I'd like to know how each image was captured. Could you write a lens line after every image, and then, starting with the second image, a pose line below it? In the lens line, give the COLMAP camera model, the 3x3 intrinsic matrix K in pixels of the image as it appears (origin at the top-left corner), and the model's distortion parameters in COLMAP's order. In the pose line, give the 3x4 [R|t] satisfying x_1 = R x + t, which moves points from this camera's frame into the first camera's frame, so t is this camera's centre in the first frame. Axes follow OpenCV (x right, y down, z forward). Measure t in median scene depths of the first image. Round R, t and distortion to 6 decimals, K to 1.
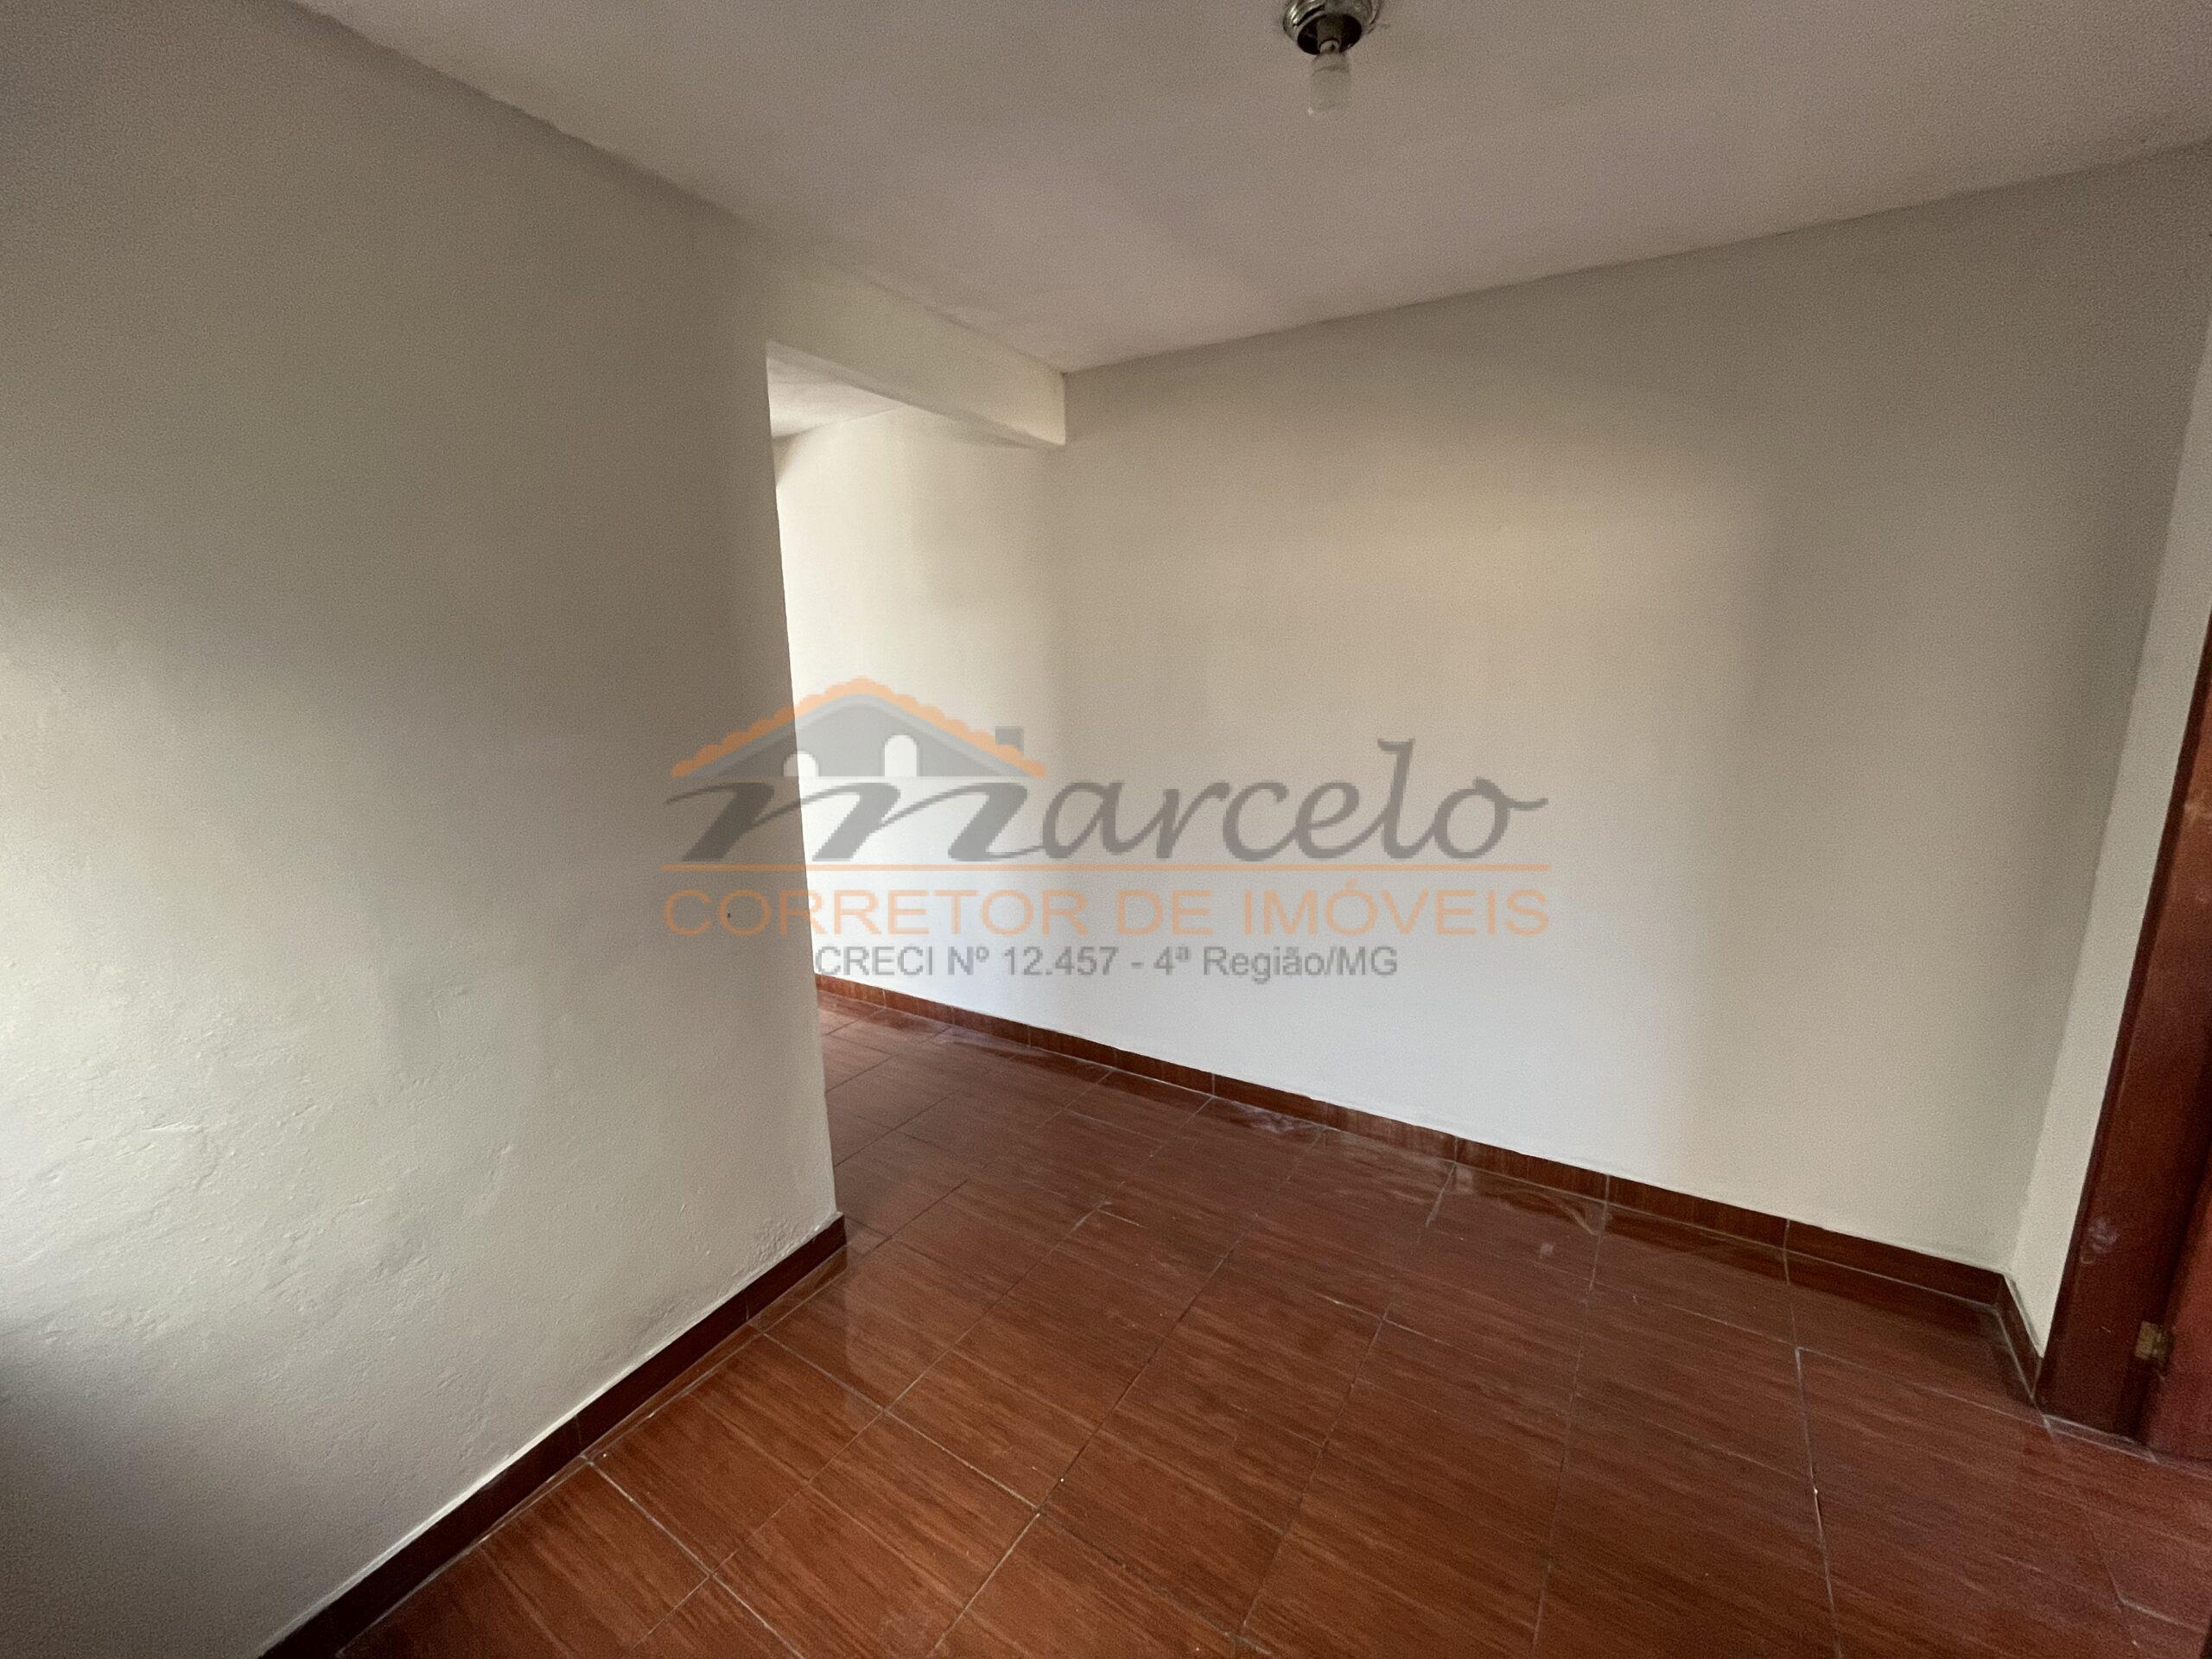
lens RADIAL K [[886.9, 0, 1100.2], [0, 886.9, 825.1], [0, 0, 1]] dist [-0.009049, 0.000014]
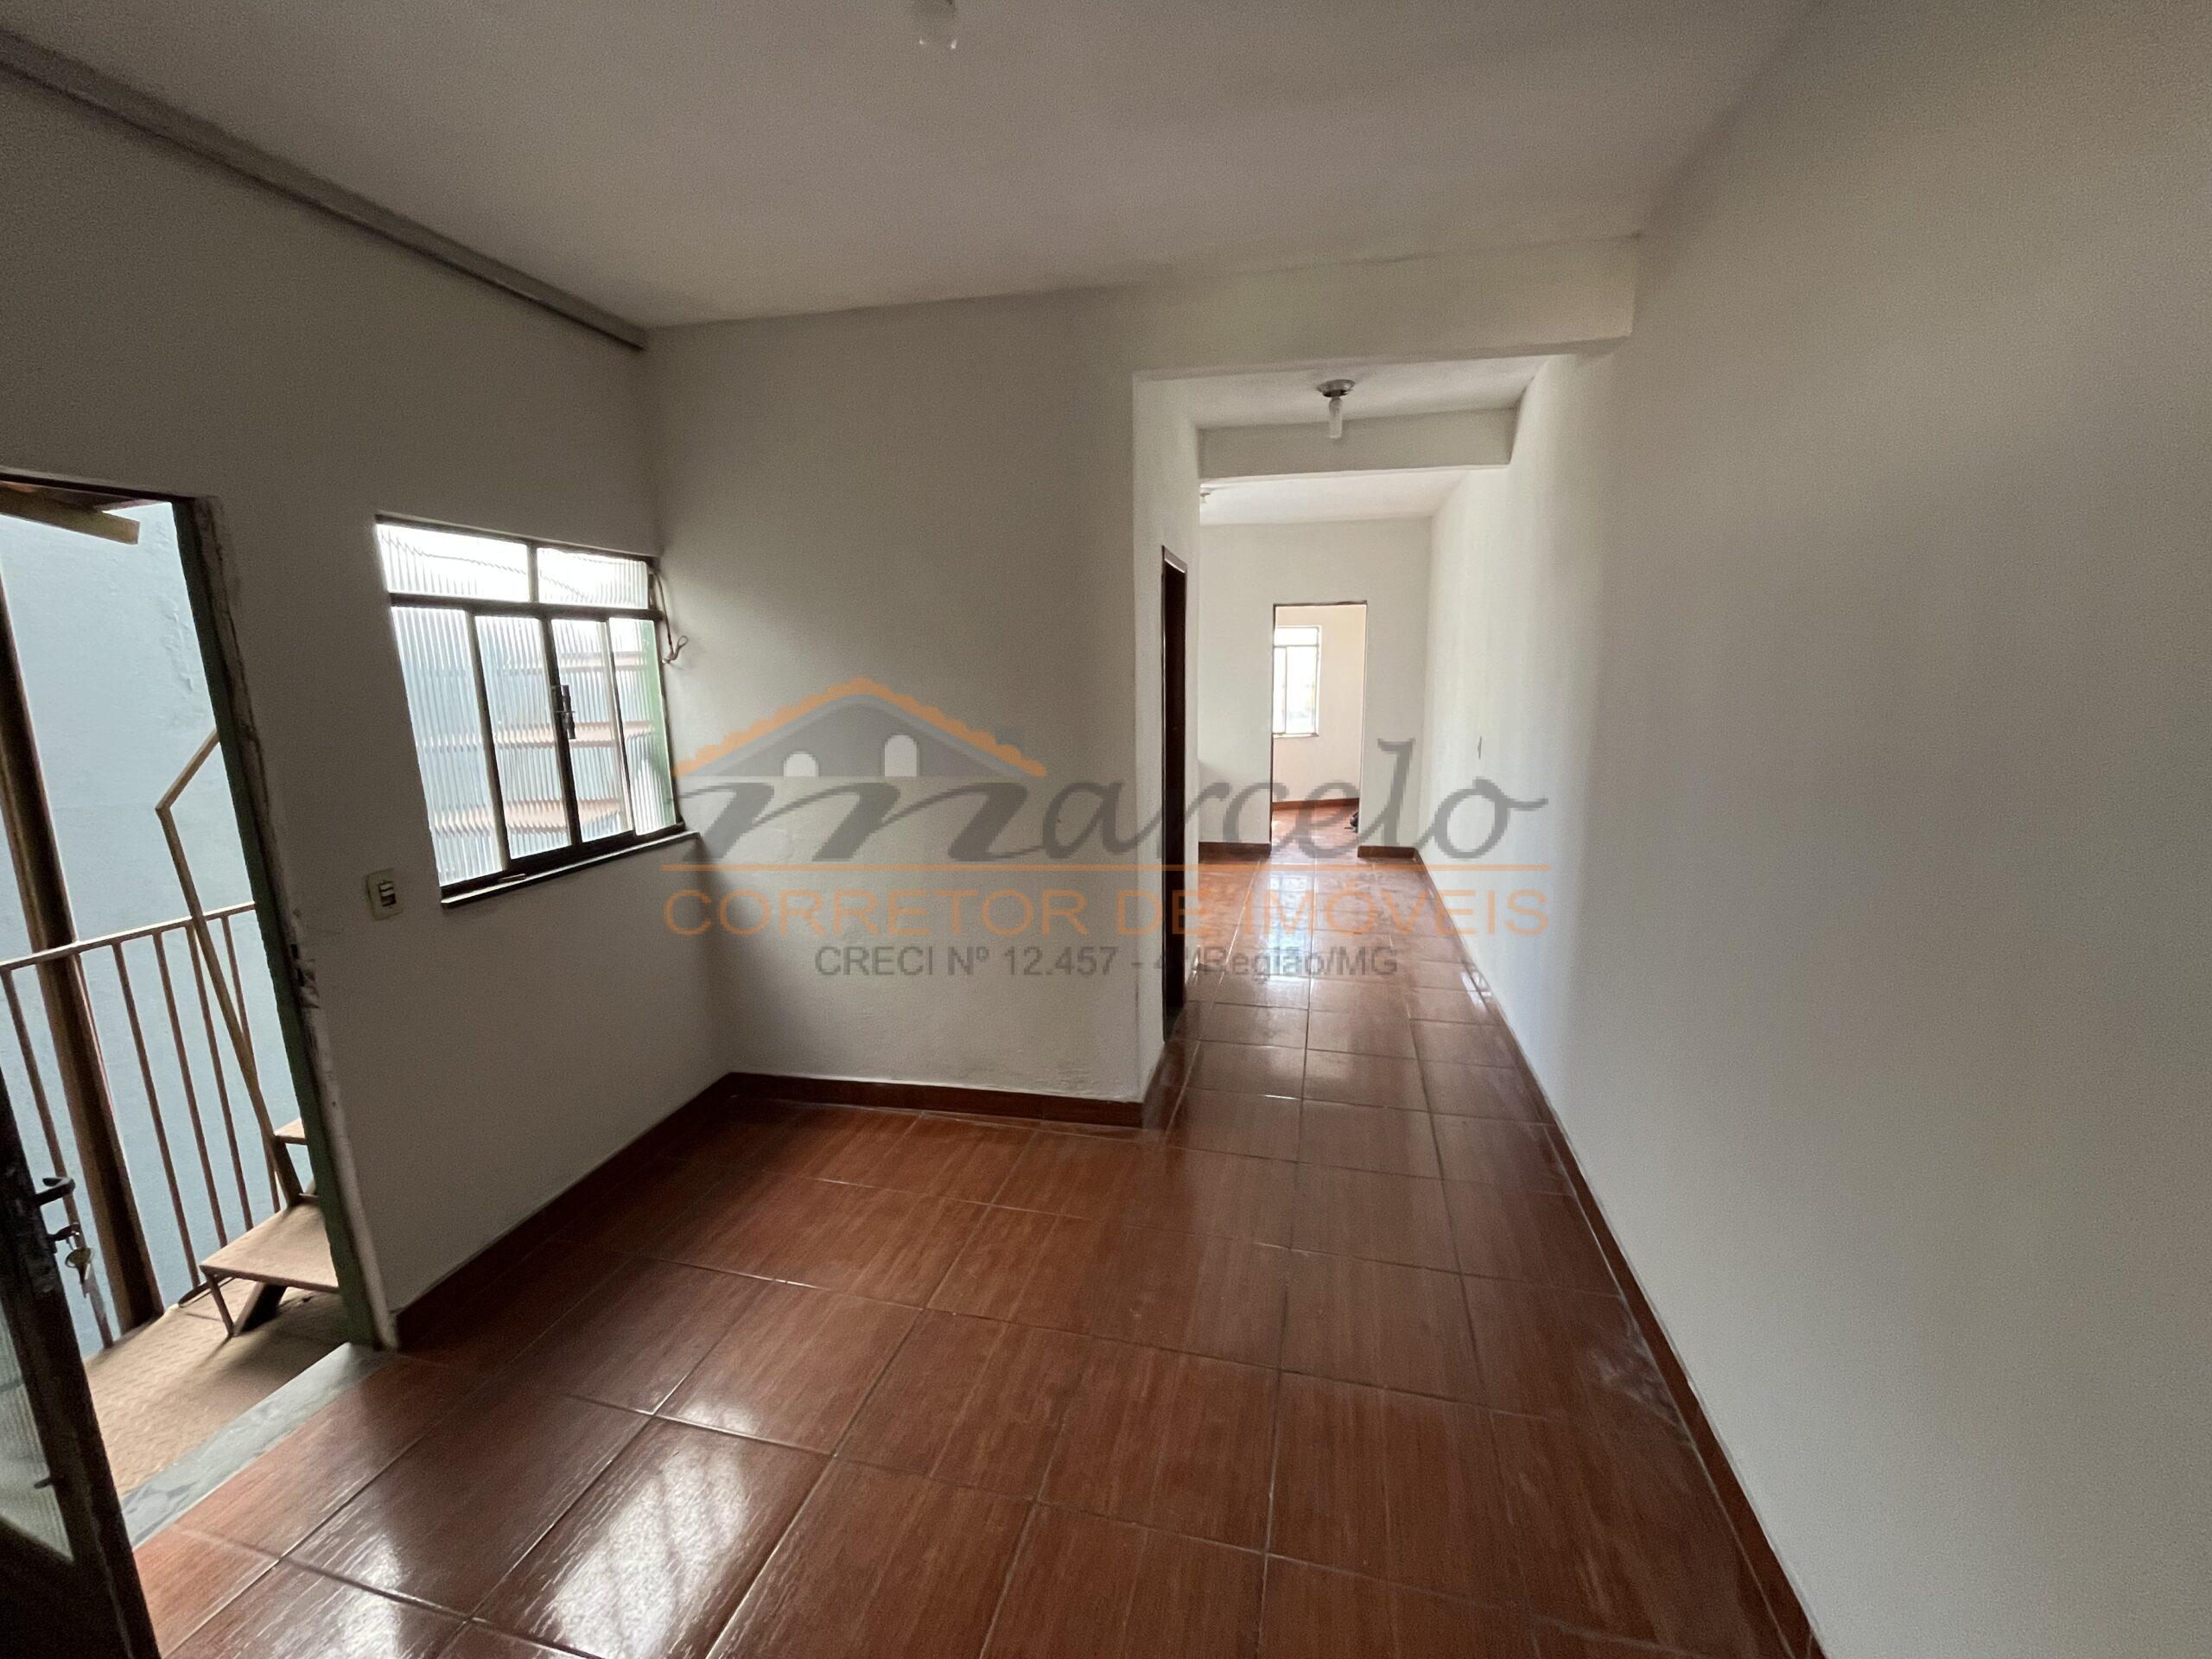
lens RADIAL K [[885.3, 0, 1106.0], [0, 885.3, 829.5], [0, 0, 1]] dist [-0.000248, 0.000020]
pose [[0.326463, 0.193763, -0.925137, 0.964592], [-0.172740, 0.974510, 0.143147, -0.107478], [0.929291, 0.113076, 0.351612, 0.655457]]
